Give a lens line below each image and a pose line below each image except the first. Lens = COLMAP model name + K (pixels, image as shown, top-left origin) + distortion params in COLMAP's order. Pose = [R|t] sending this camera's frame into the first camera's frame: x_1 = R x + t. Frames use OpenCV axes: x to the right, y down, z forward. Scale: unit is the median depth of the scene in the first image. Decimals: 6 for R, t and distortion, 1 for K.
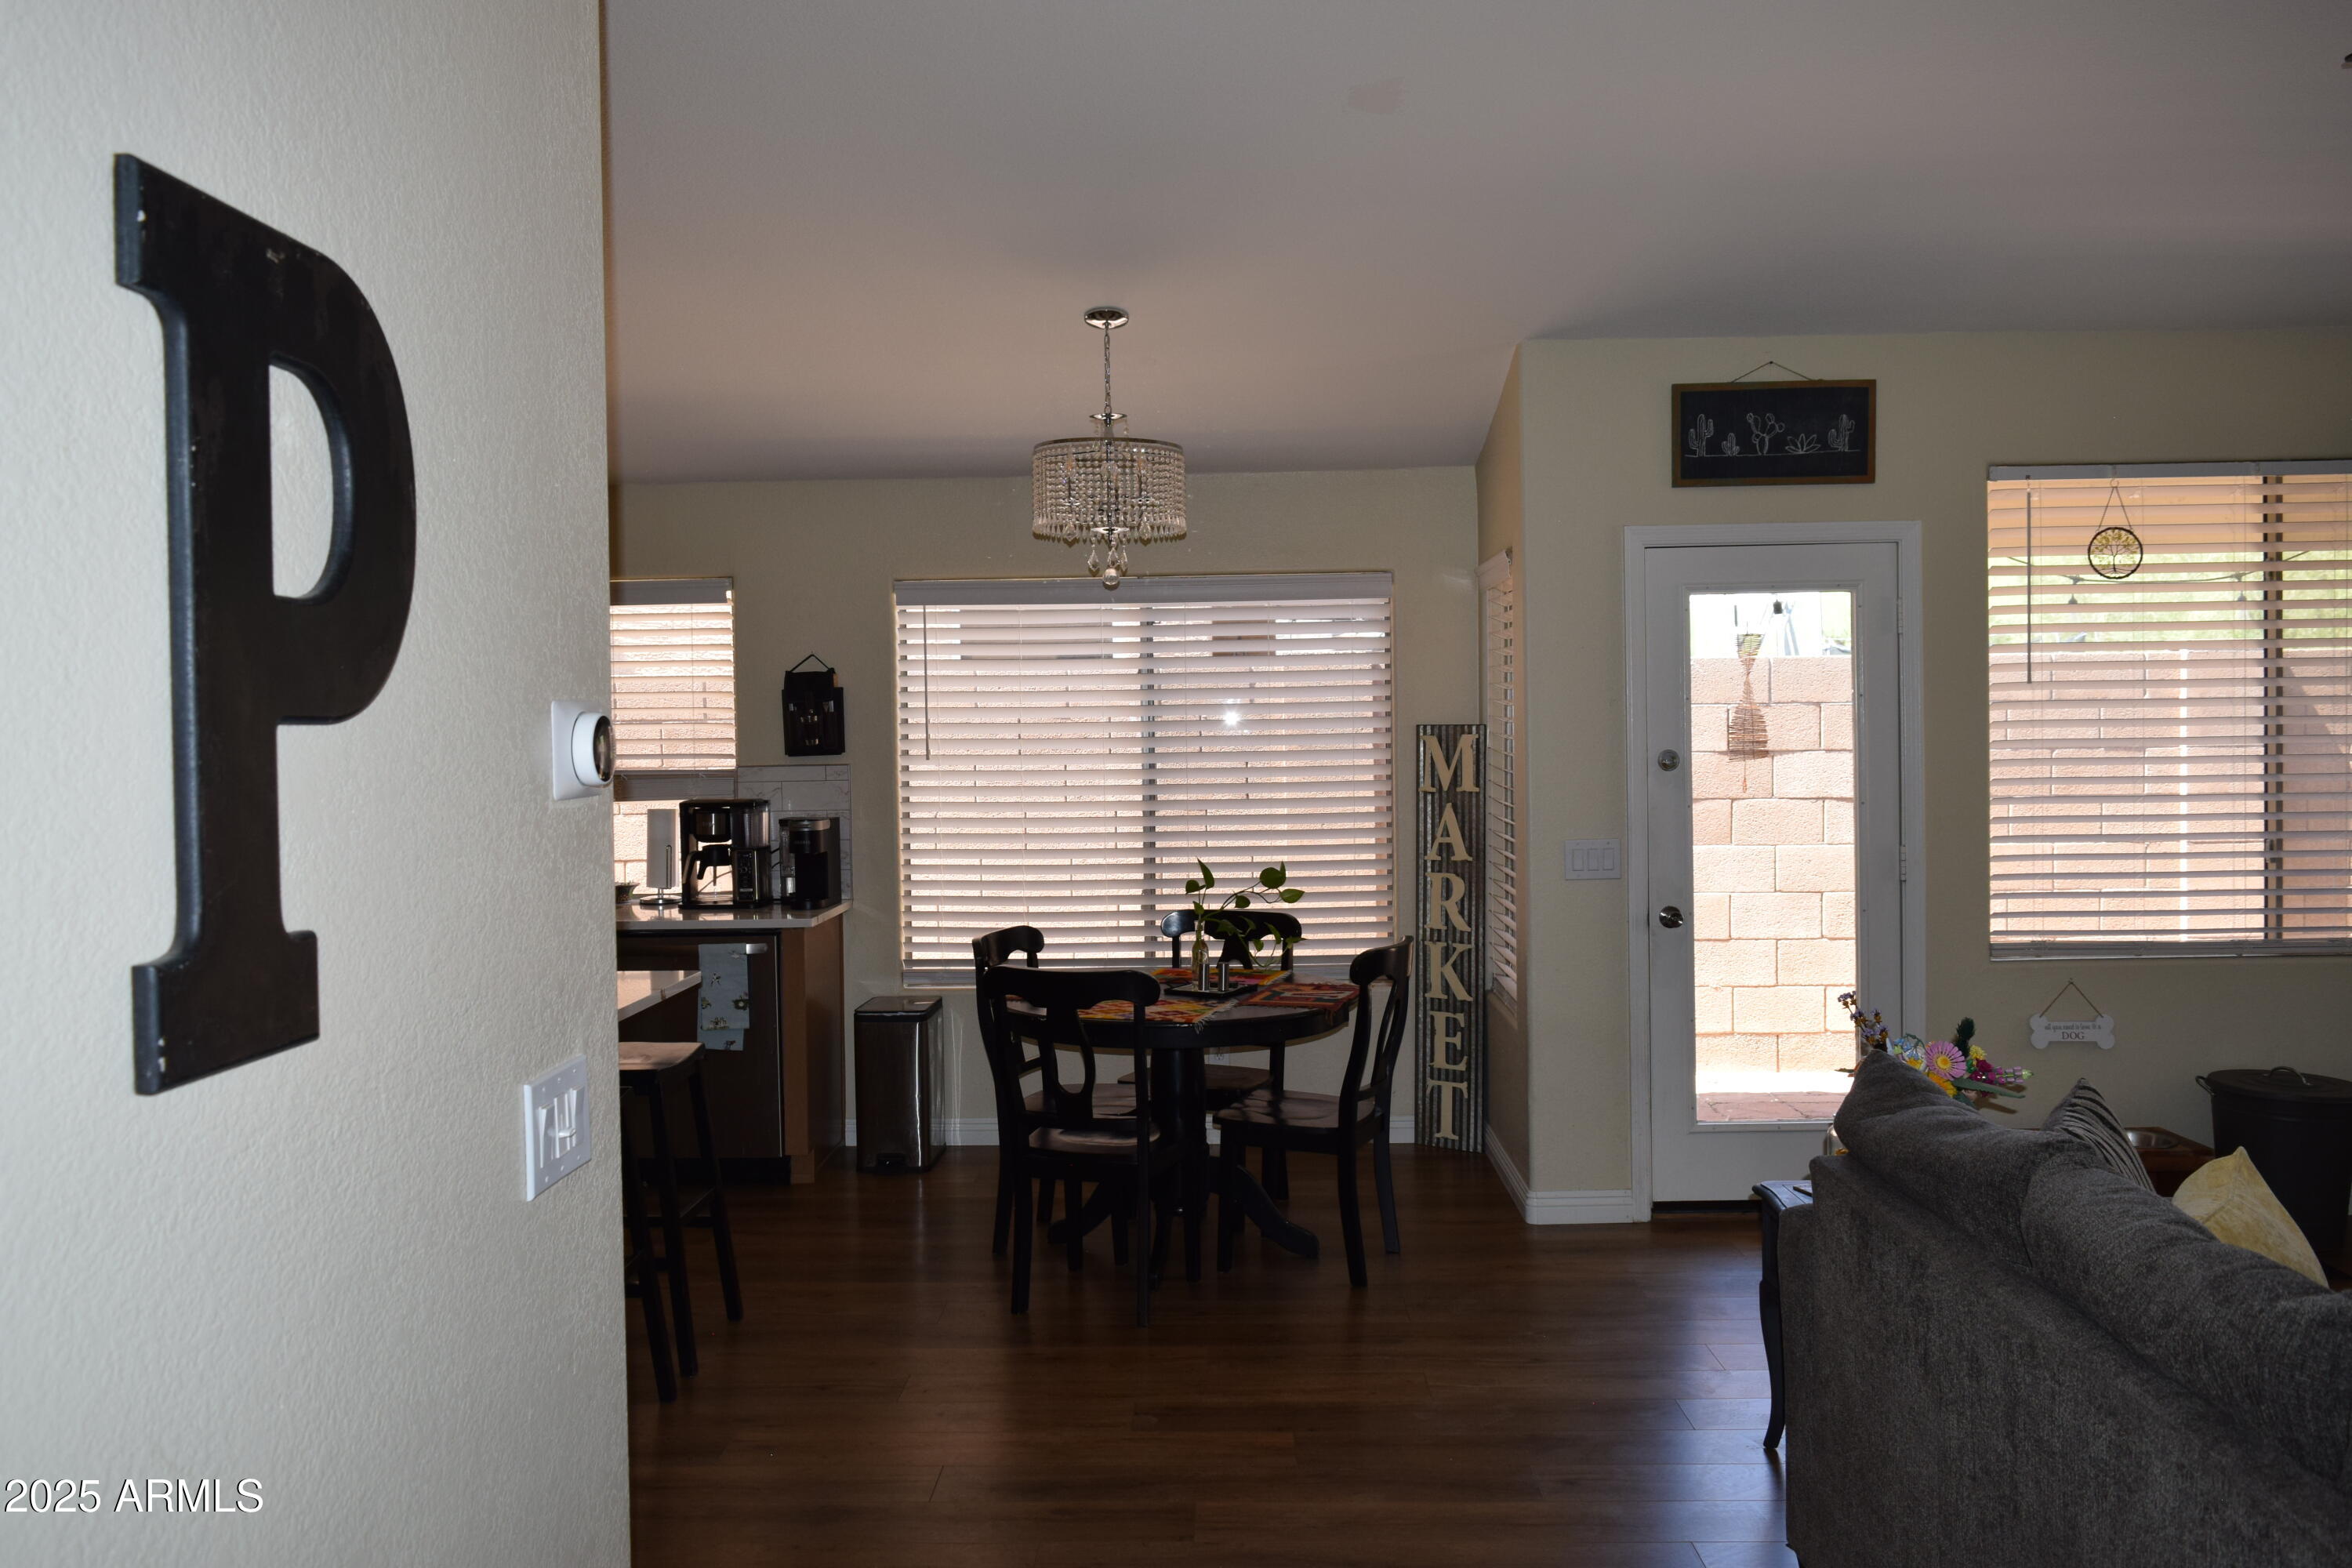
lens RADIAL K [[1823.3, 0, 1176.0], [0, 1823.3, 784.0], [0, 0, 1]] dist [-0.016727, 0.003630]
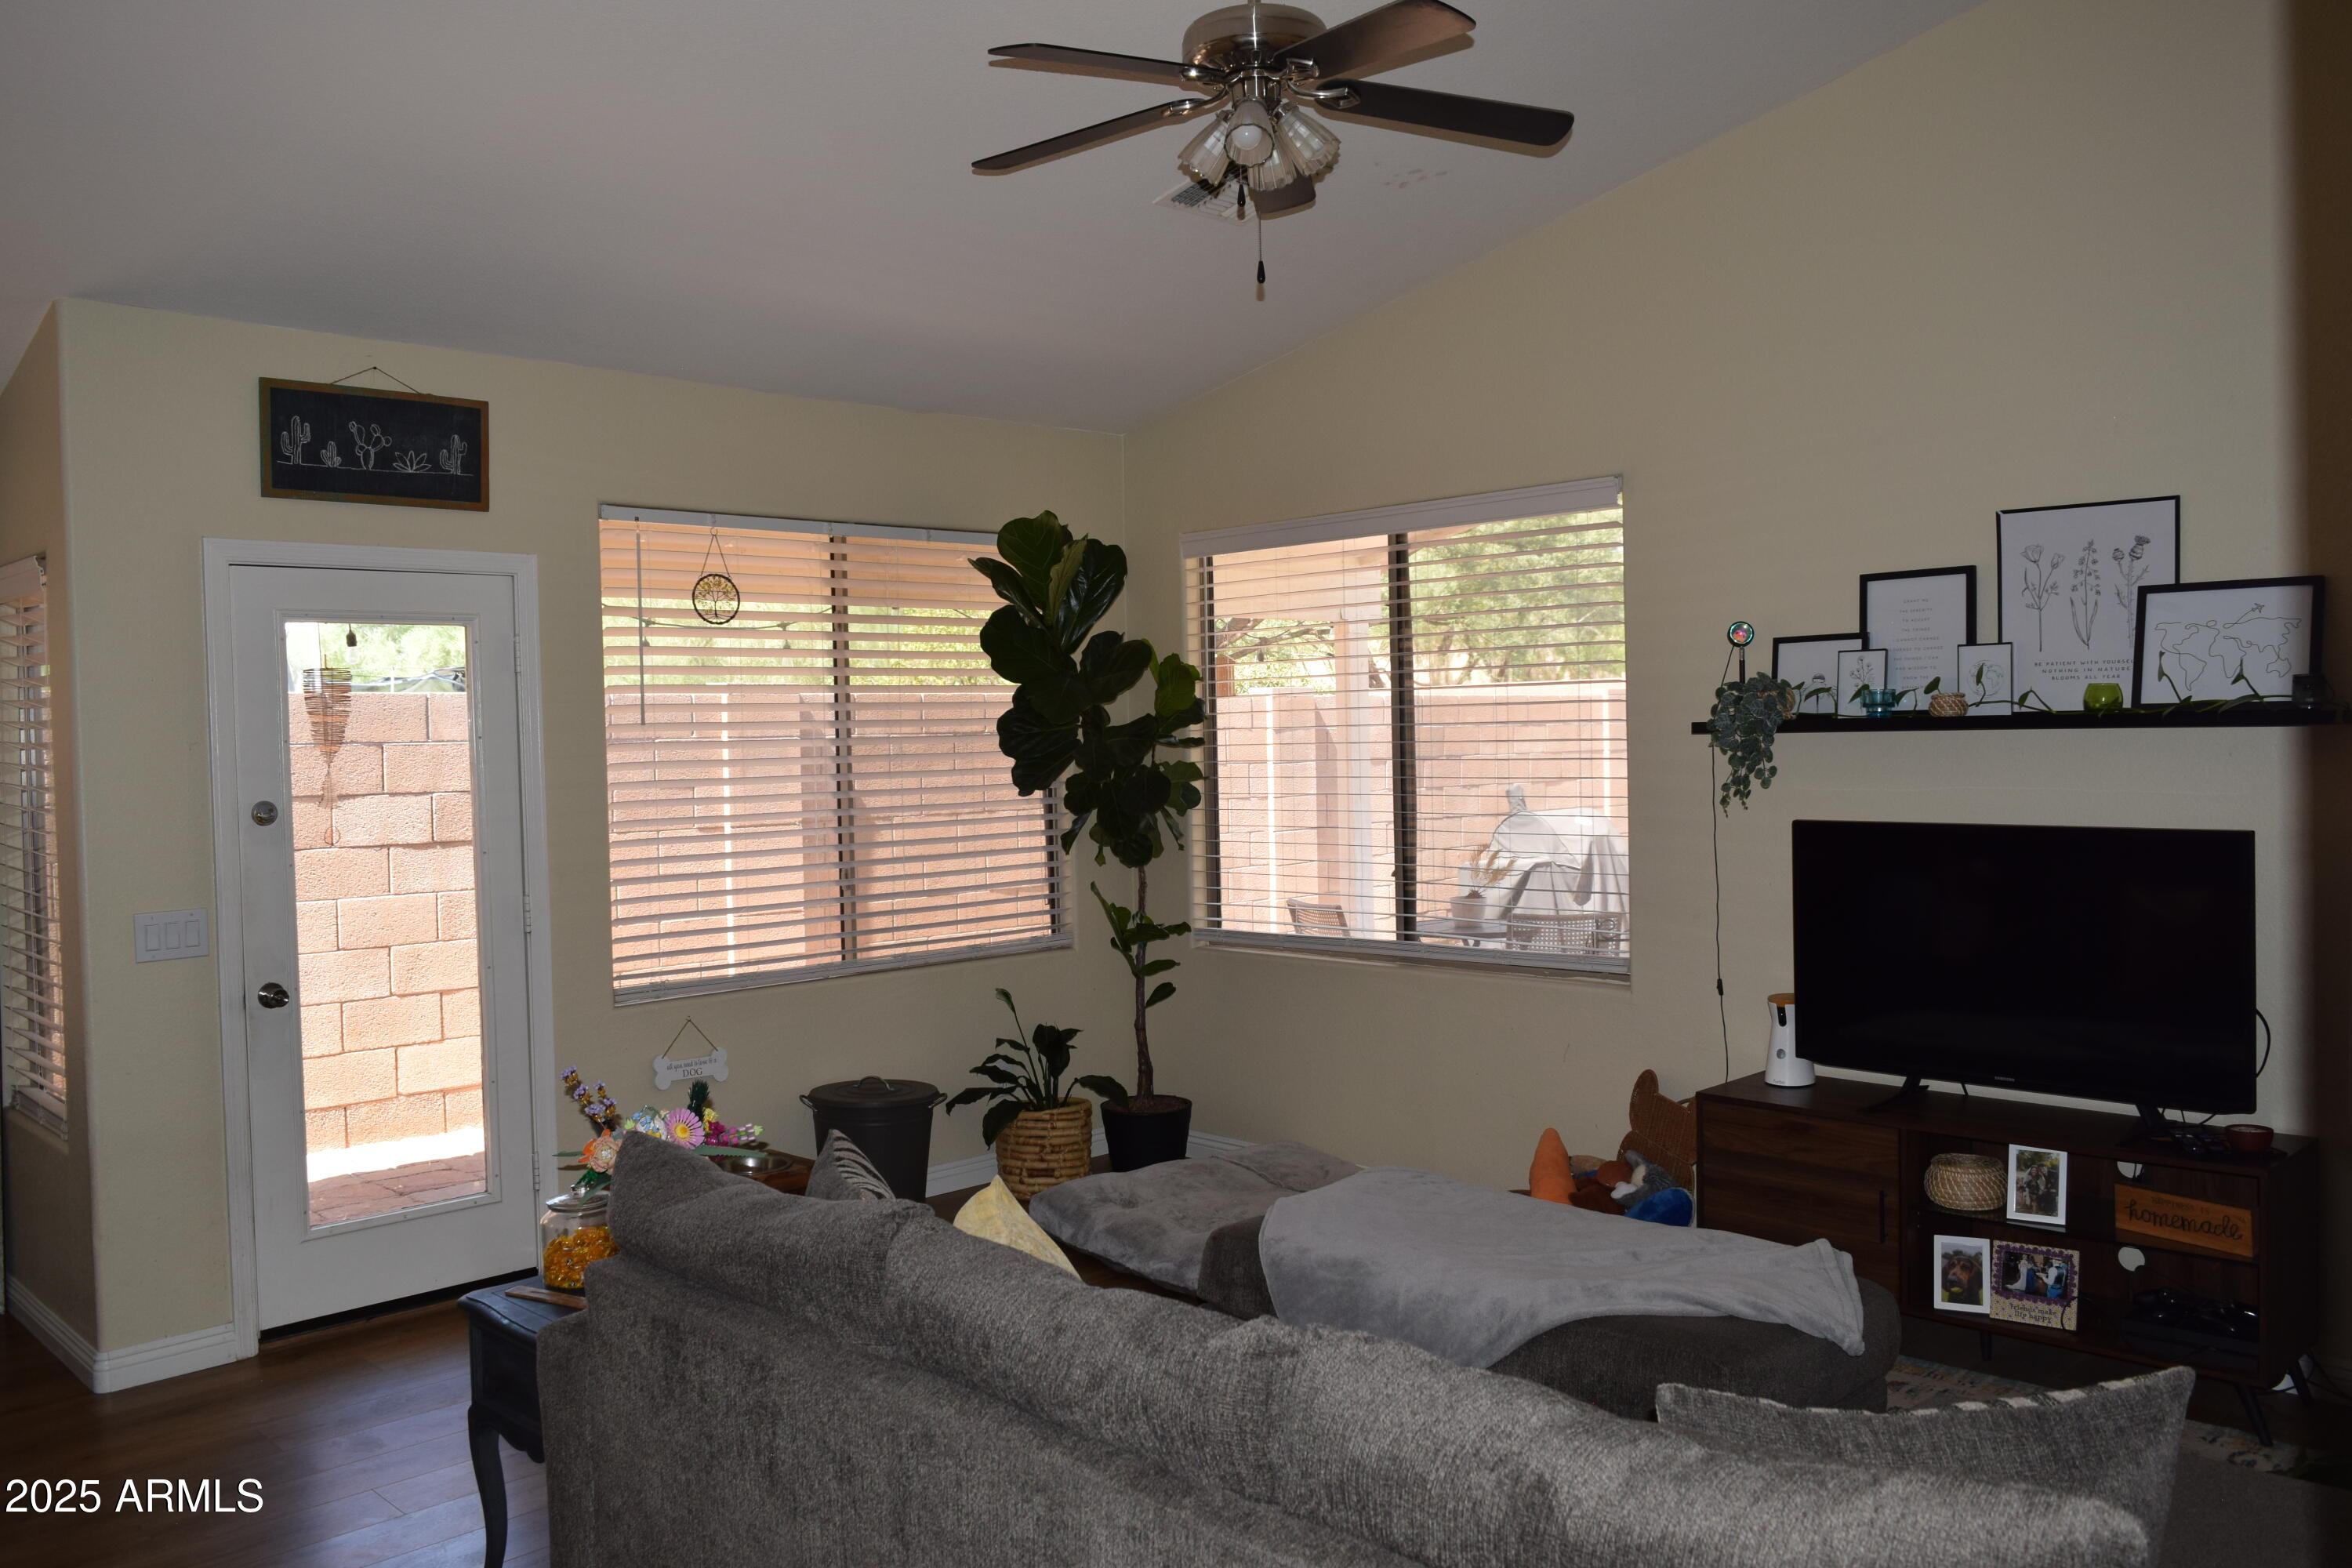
lens RADIAL K [[1823.3, 0, 1176.0], [0, 1823.3, 784.0], [0, 0, 1]] dist [-0.016727, 0.003630]
pose [[0.695833, -0.019599, 0.717936, -0.045212], [0.033318, 0.999432, -0.005008, -0.008263], [-0.717430, 0.027405, 0.696091, 0.094595]]
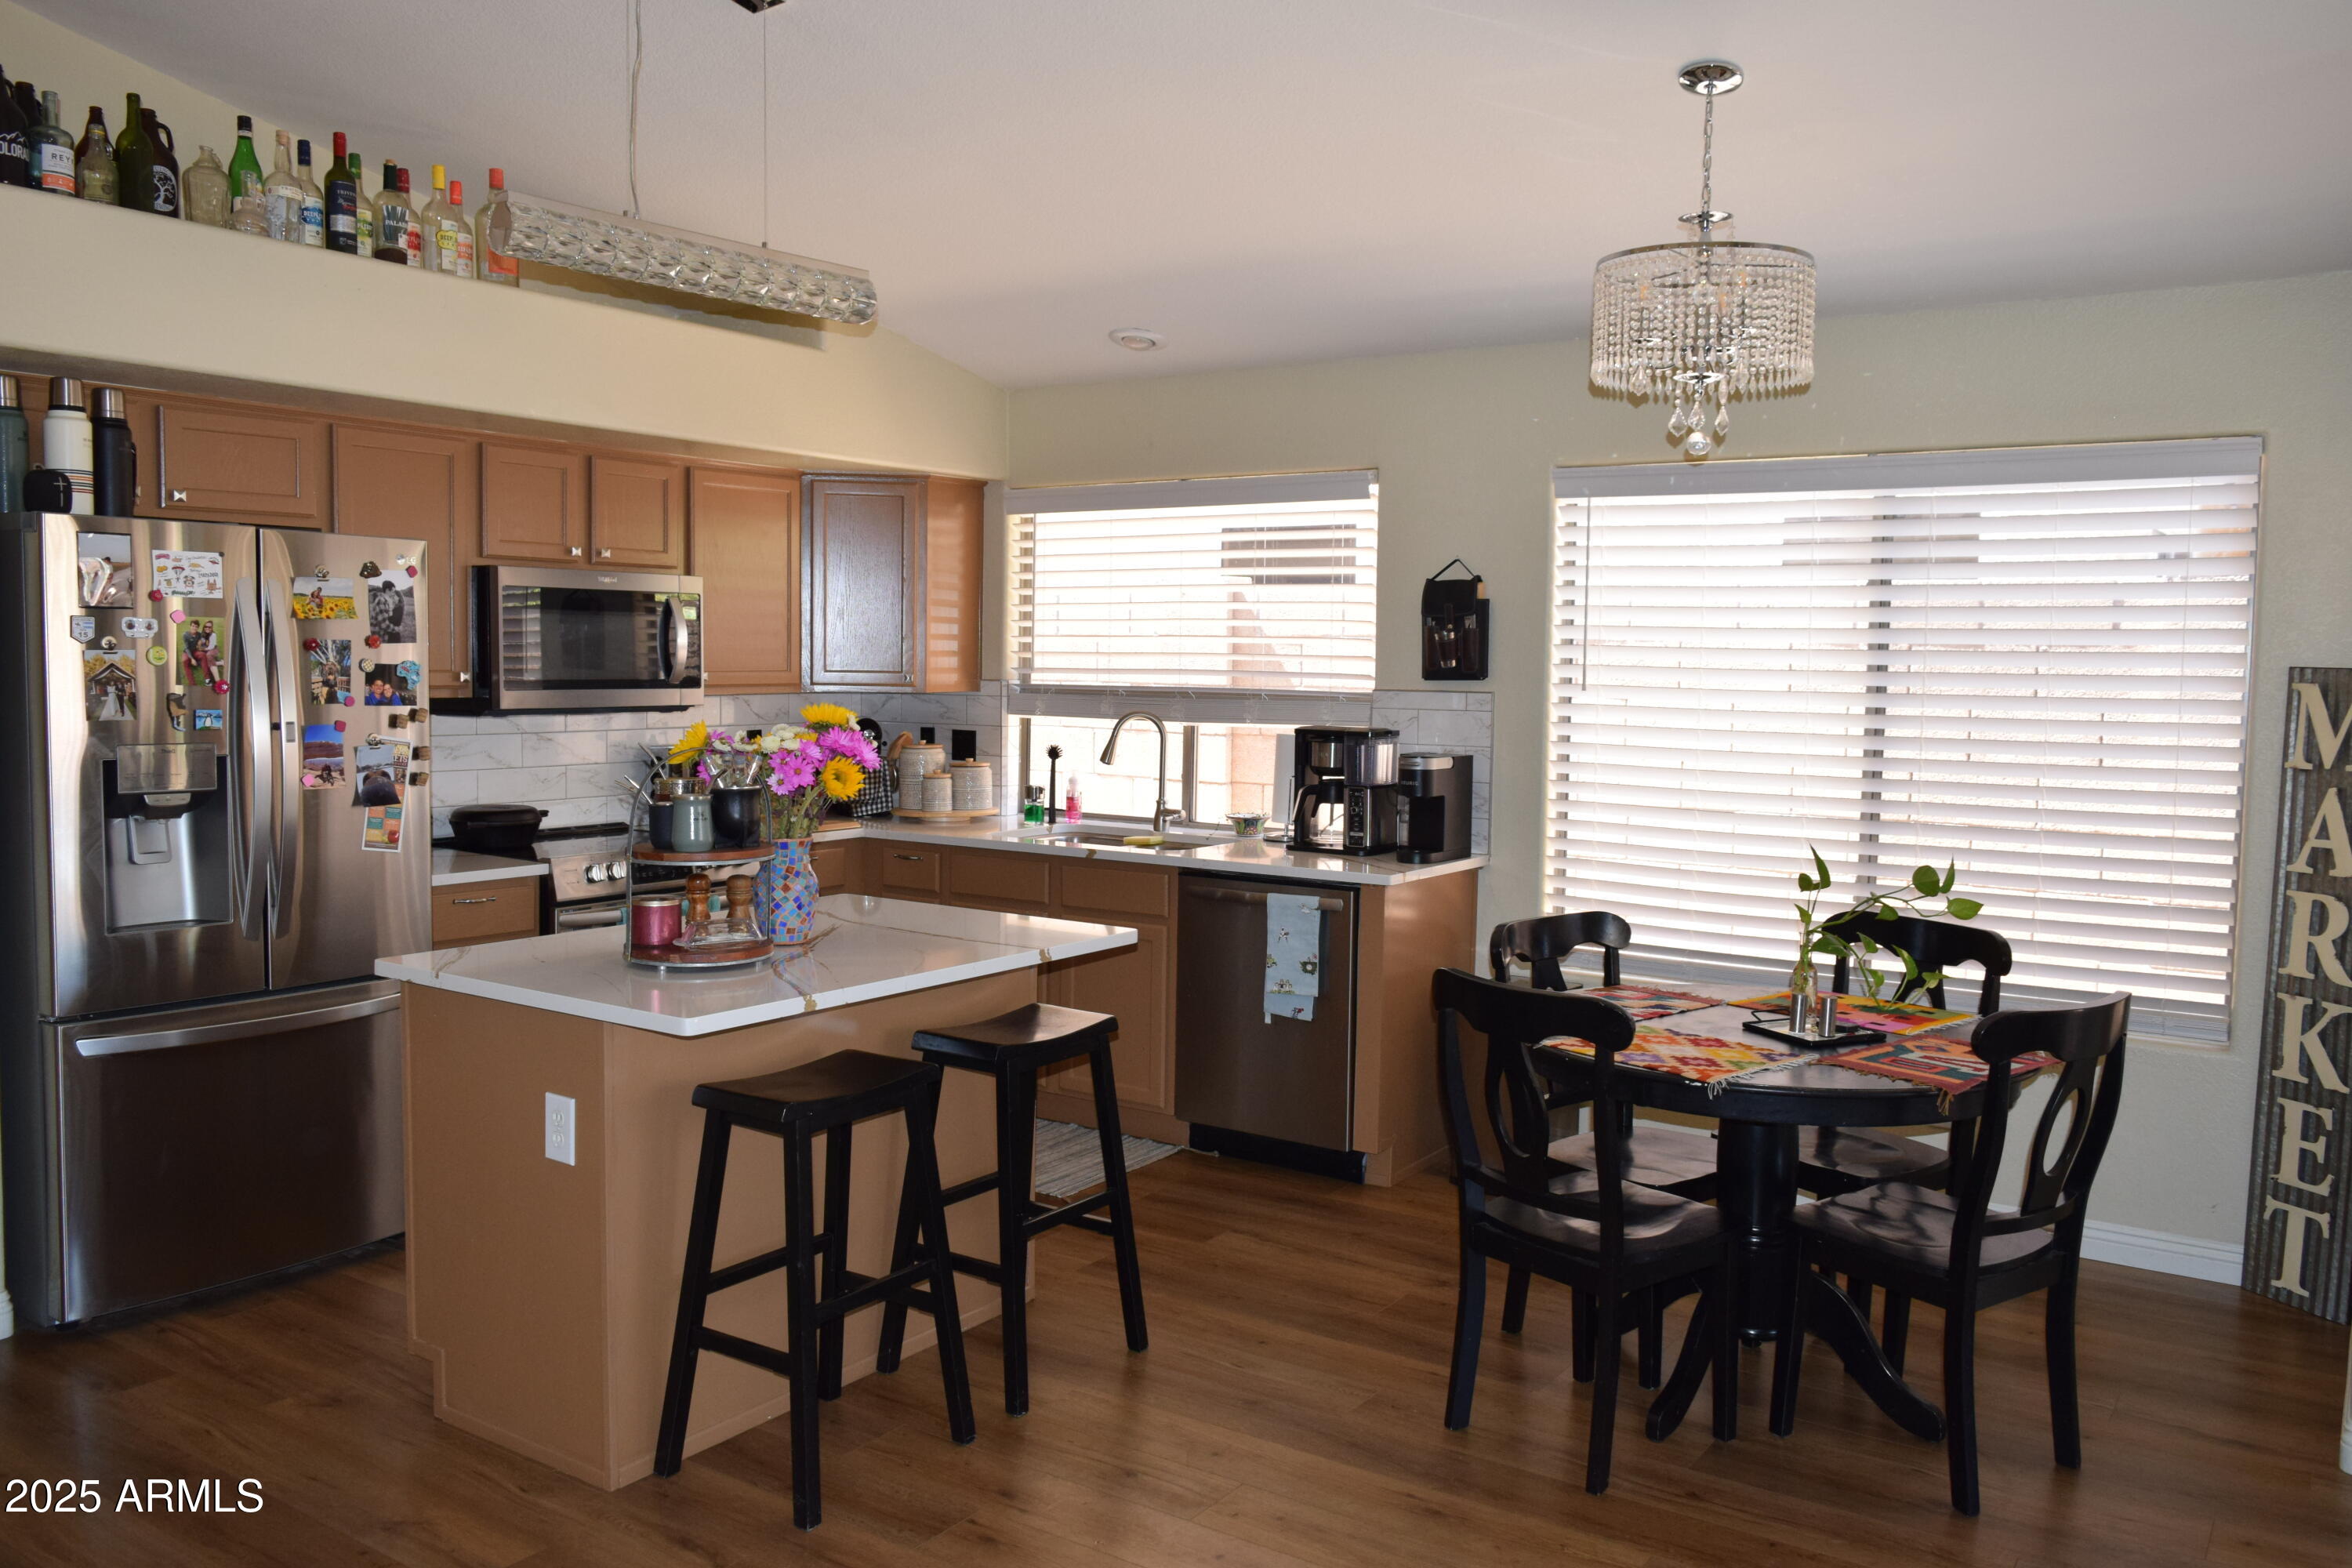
lens RADIAL K [[1839.5, 0, 1175.6], [0, 1839.5, 792.1], [0, 0, 1]] dist [0.002879, 0.002471]
pose [[0.842037, 0.068524, -0.535050, 0.164578], [-0.042158, 0.997224, 0.061368, -0.011779], [0.537770, -0.029118, 0.842589, 0.237033]]
